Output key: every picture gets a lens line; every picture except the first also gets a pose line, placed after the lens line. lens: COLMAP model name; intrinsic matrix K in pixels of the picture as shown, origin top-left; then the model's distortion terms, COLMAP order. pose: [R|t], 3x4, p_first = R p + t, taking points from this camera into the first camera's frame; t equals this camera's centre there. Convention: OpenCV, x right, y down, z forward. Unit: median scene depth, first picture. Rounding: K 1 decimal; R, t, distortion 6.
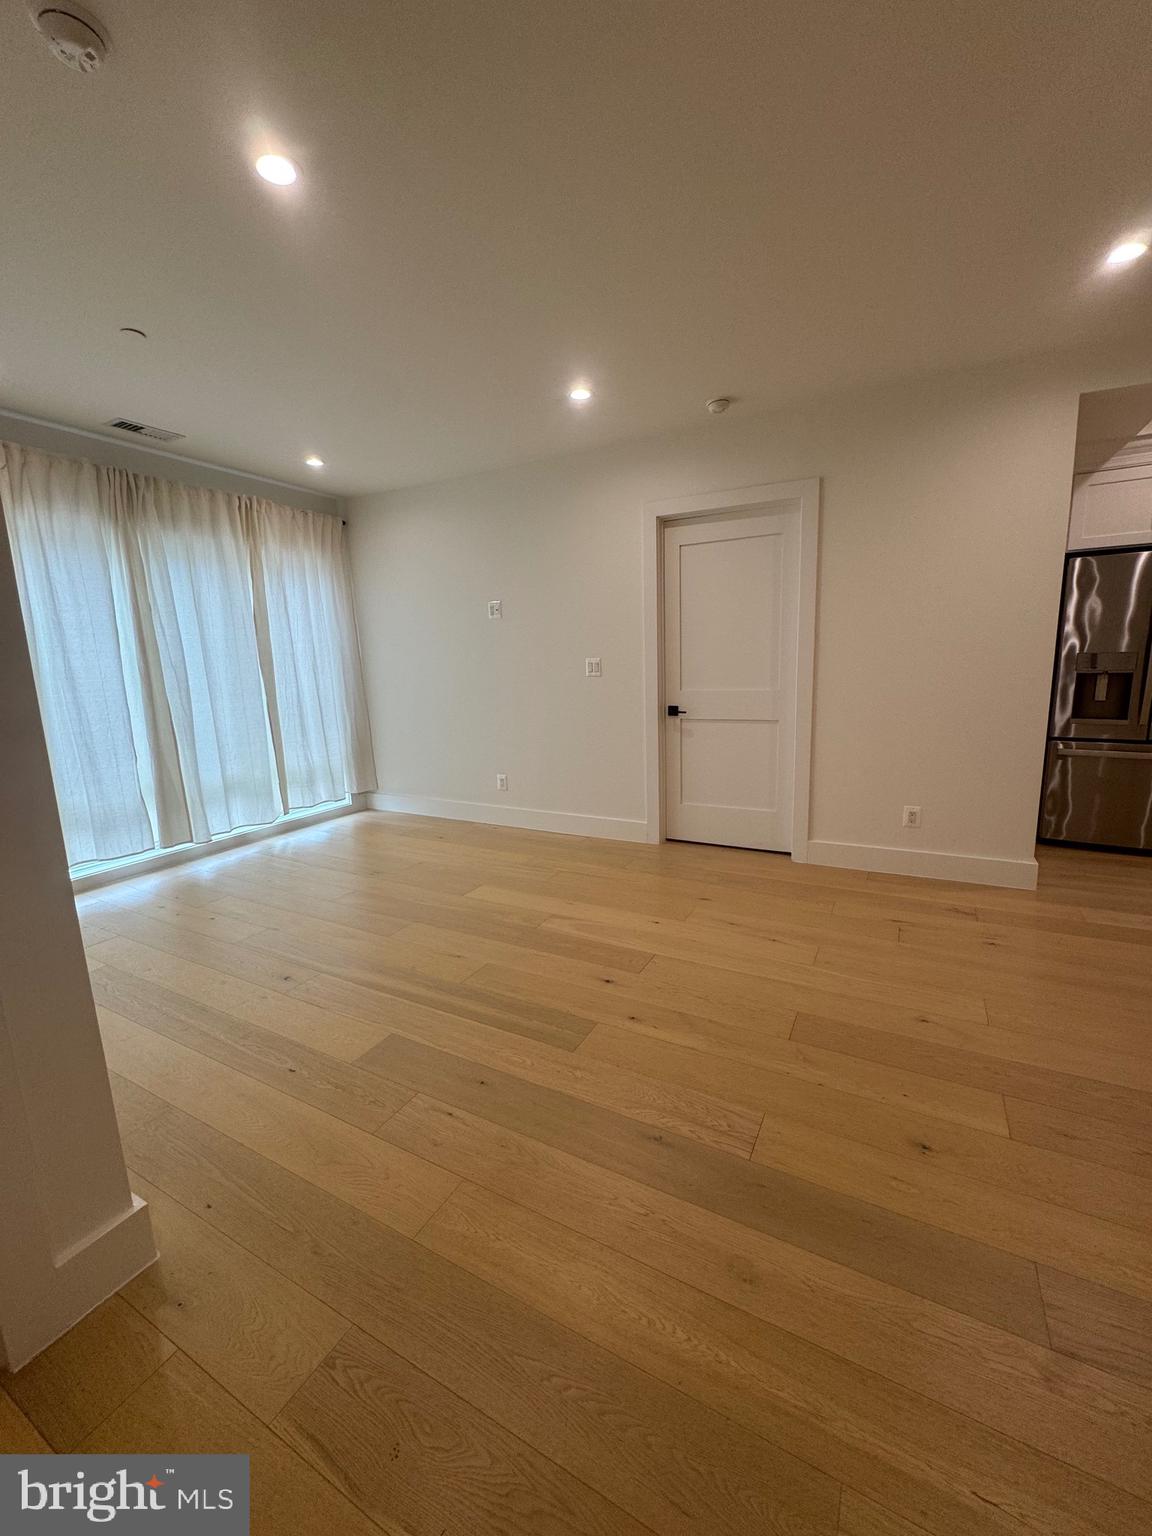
lens RADIAL K [[617.2, 0, 576.0], [0, 617.2, 768.0], [0, 0, 1]] dist [-0.006529, -0.000261]
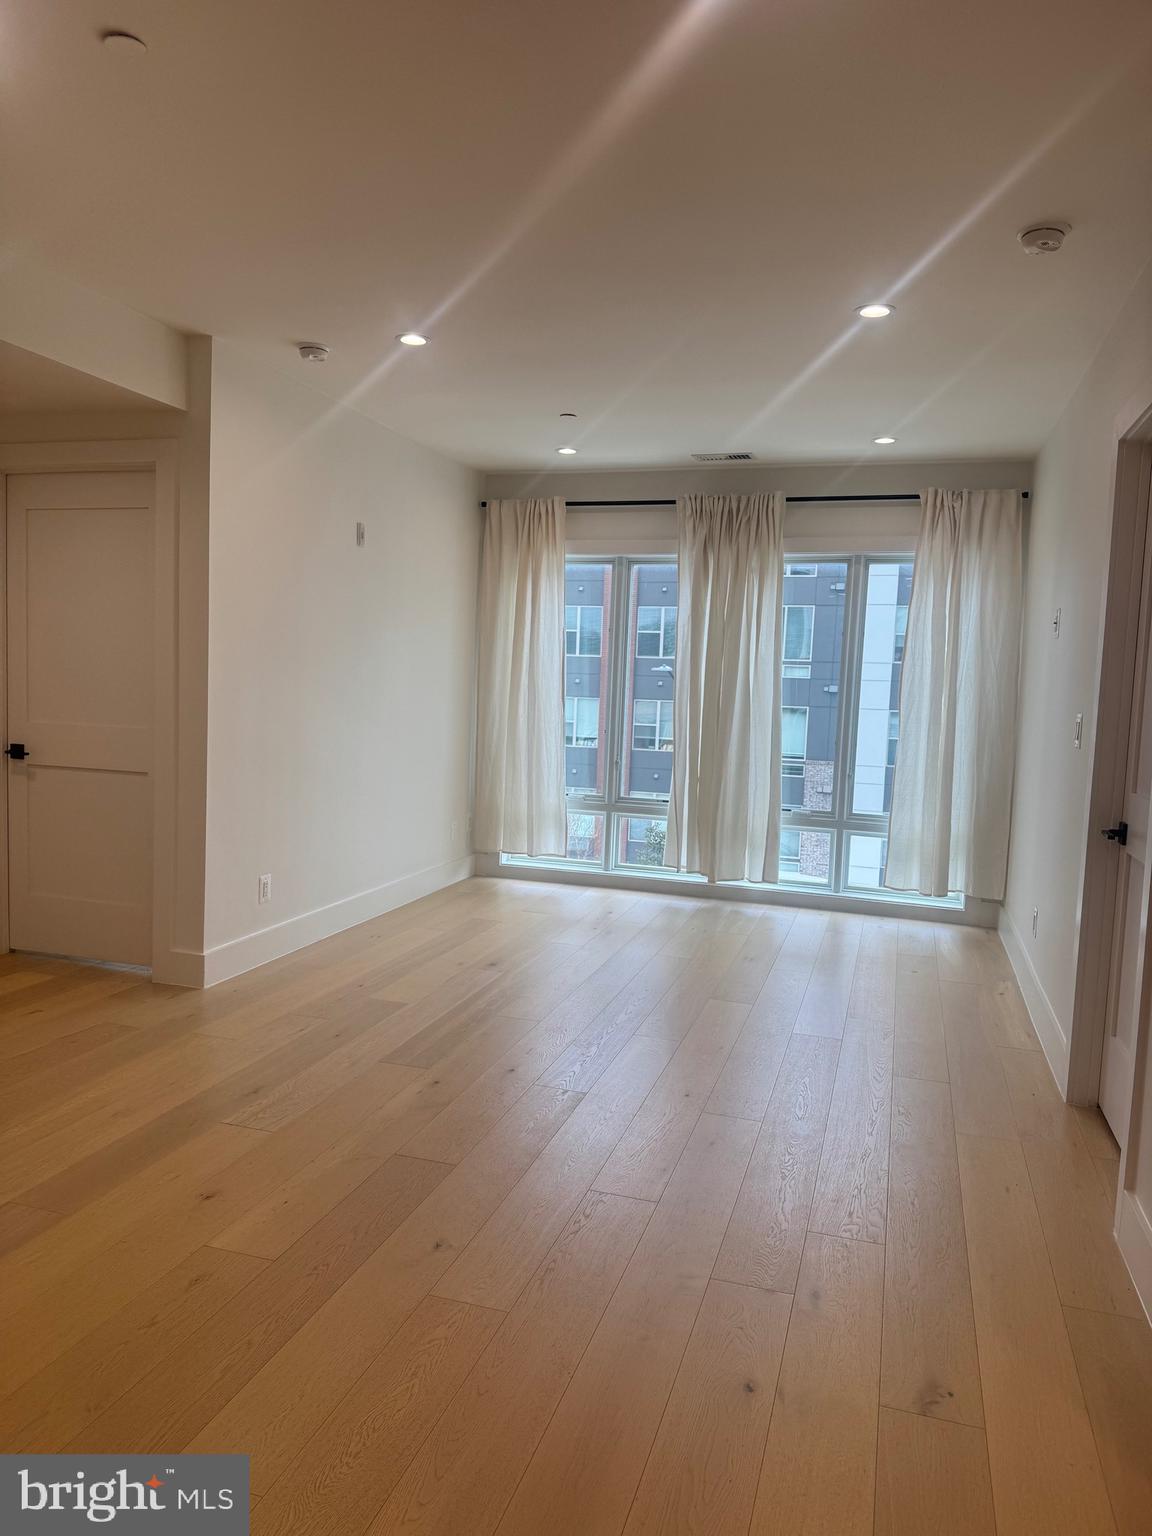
lens RADIAL K [[1067.5, 0, 575.8], [0, 1067.5, 783.3], [0, 0, 1]] dist [0.067766, -0.132304]
pose [[0.197122, 0.131587, -0.971508, 1.429869], [-0.220715, 0.971469, 0.086798, -0.181303], [0.955211, 0.197316, 0.220541, 0.677000]]
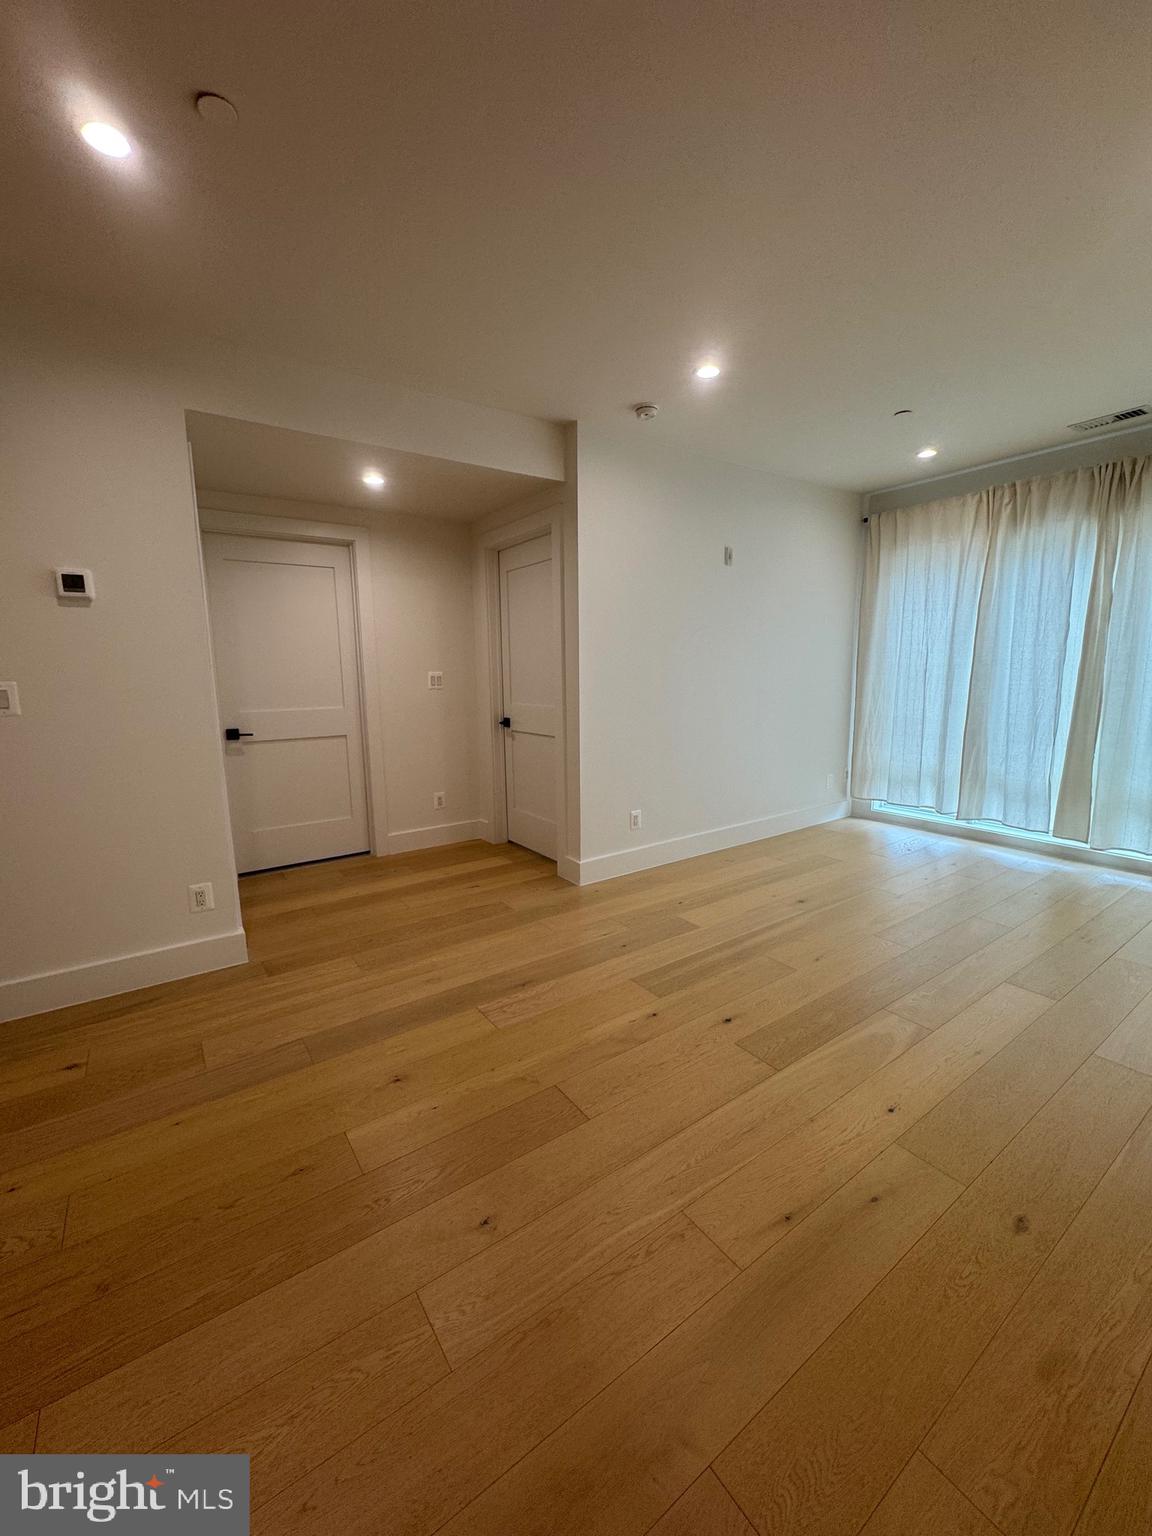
lens RADIAL K [[617.2, 0, 576.0], [0, 617.2, 768.0], [0, 0, 1]] dist [-0.006529, -0.000261]
pose [[-0.443970, 0.179841, -0.877808, 0.885182], [-0.133084, 0.955551, 0.263079, -0.224176], [0.886103, 0.233621, -0.400302, 1.069766]]
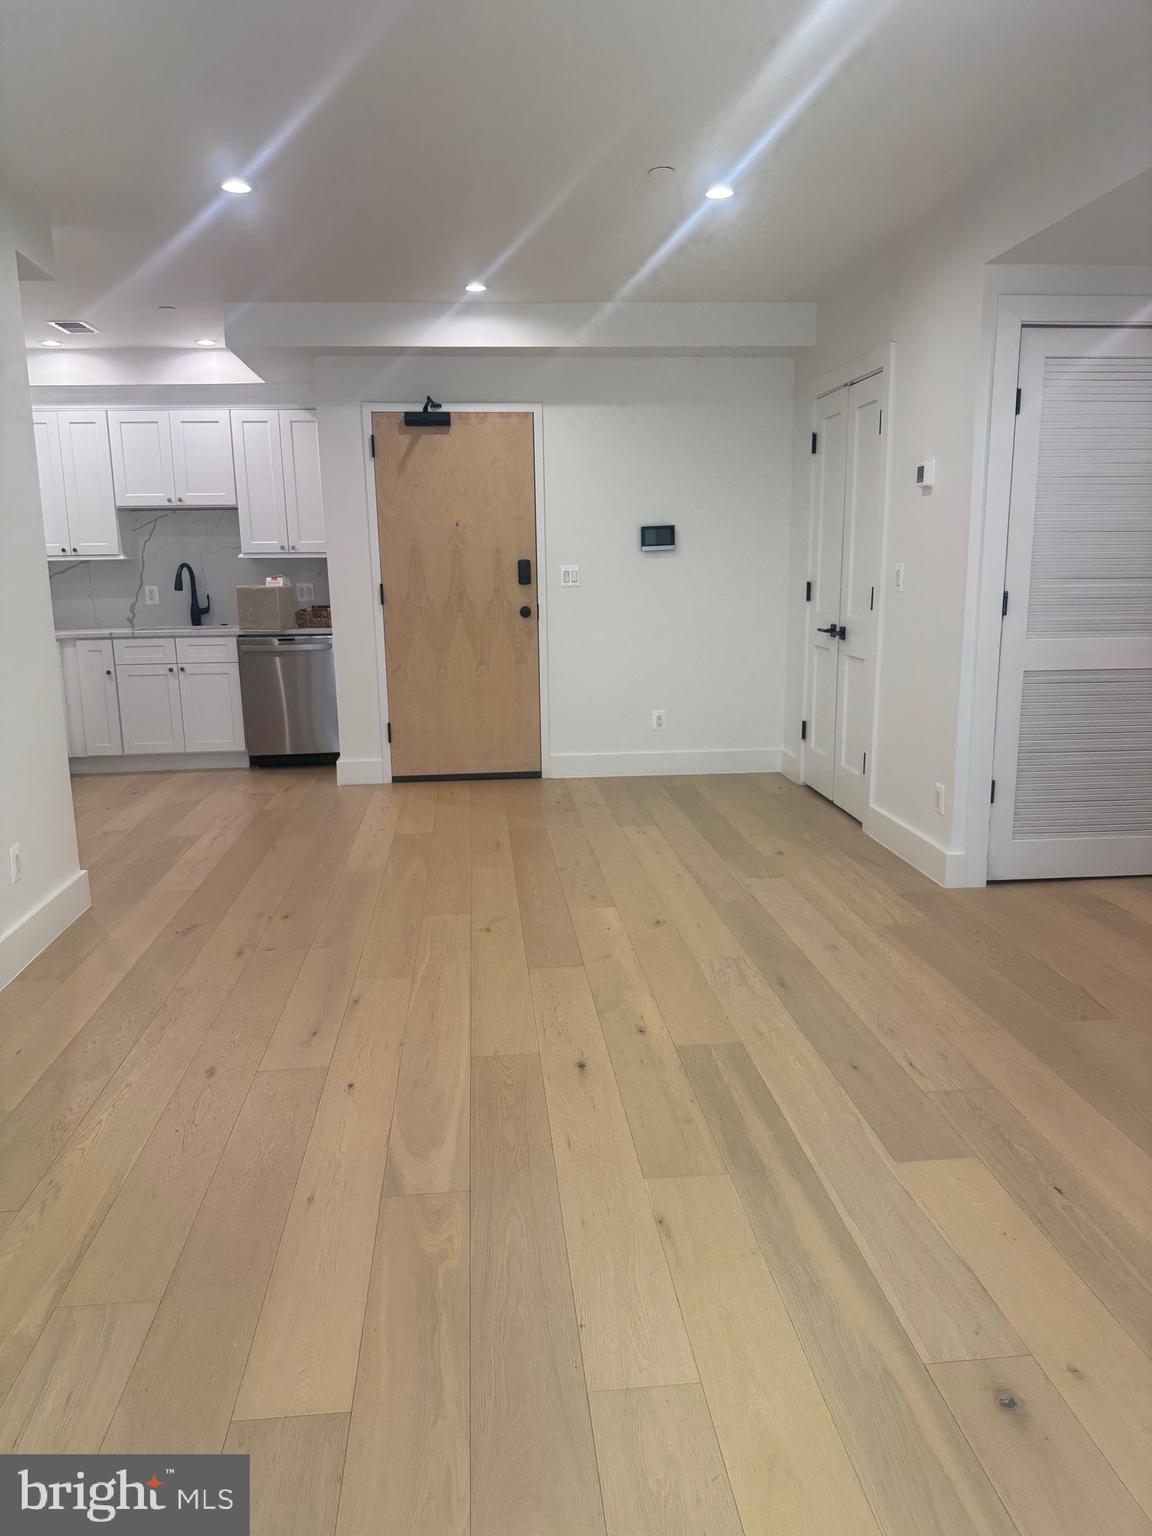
lens RADIAL K [[1067.5, 0, 575.8], [0, 1067.5, 783.3], [0, 0, 1]] dist [0.067766, -0.132304]
pose [[-0.558416, -0.129508, 0.819389, -0.838246], [0.180342, 0.945164, 0.272290, -0.251411], [-0.809721, 0.299822, -0.504439, 1.479931]]
